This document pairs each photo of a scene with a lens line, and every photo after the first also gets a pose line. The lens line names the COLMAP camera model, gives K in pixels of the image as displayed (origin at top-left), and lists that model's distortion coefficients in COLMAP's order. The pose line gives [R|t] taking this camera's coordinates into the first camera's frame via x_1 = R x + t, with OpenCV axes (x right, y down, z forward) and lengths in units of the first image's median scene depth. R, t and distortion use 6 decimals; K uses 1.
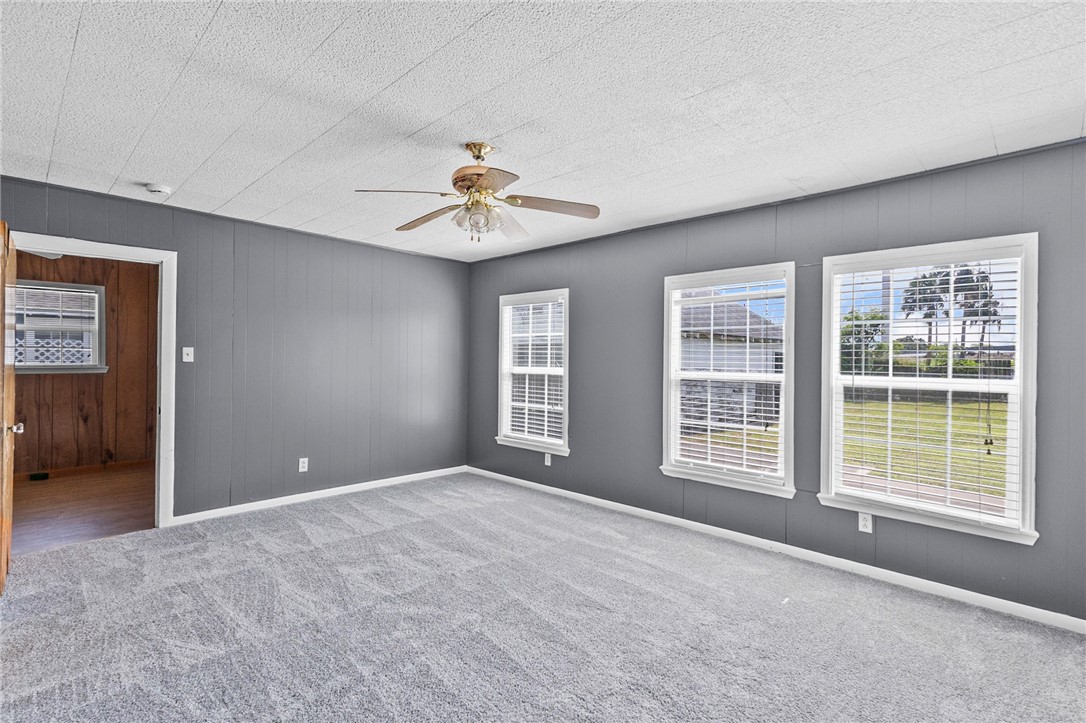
lens RADIAL K [[508.3, 0, 551.4], [0, 508.3, 362.7], [0, 0, 1]] dist [0.009431, -0.000571]
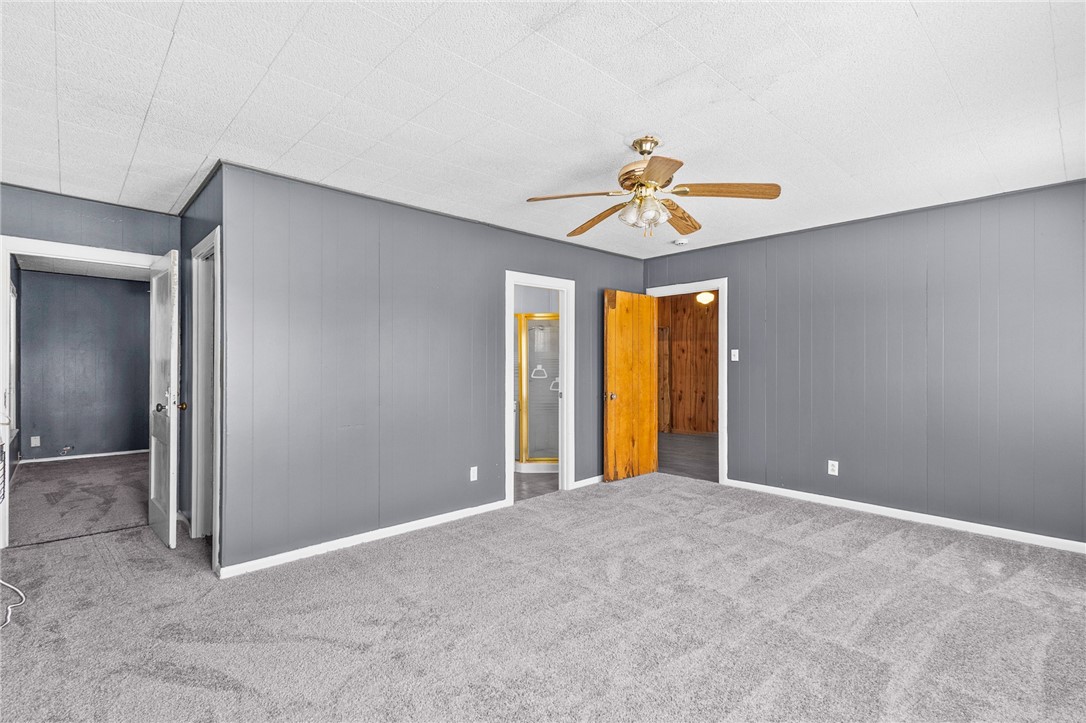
lens RADIAL K [[508.3, 0, 544.4], [0, 508.3, 357.8], [0, 0, 1]] dist [0.009431, -0.000571]
pose [[-0.067196, -0.014173, -0.997639, 0.437125], [-0.002847, 0.999898, -0.014014, 0.007593], [0.997736, 0.001899, -0.067230, 0.447757]]
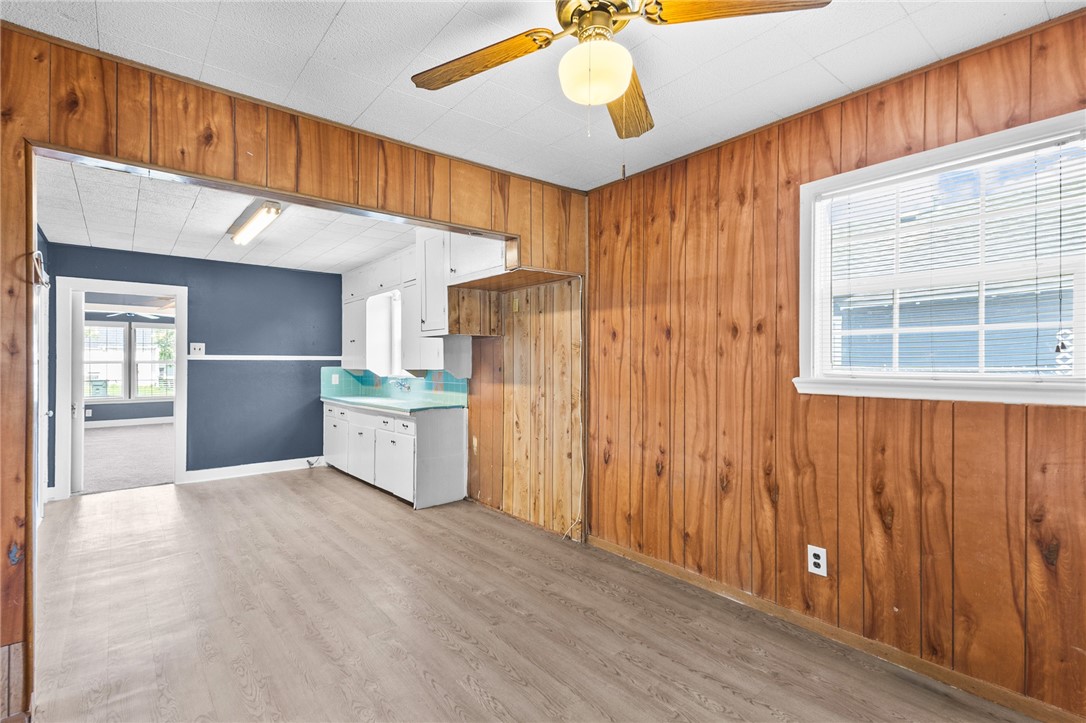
lens RADIAL K [[508.3, 0, 540.6], [0, 508.3, 359.0], [0, 0, 1]] dist [0.009431, -0.000571]
pose [[-0.133814, -0.012042, -0.990933, -0.587707], [-0.007632, 0.999909, -0.011121, -0.001350], [0.990977, 0.006075, -0.133894, 0.773886]]
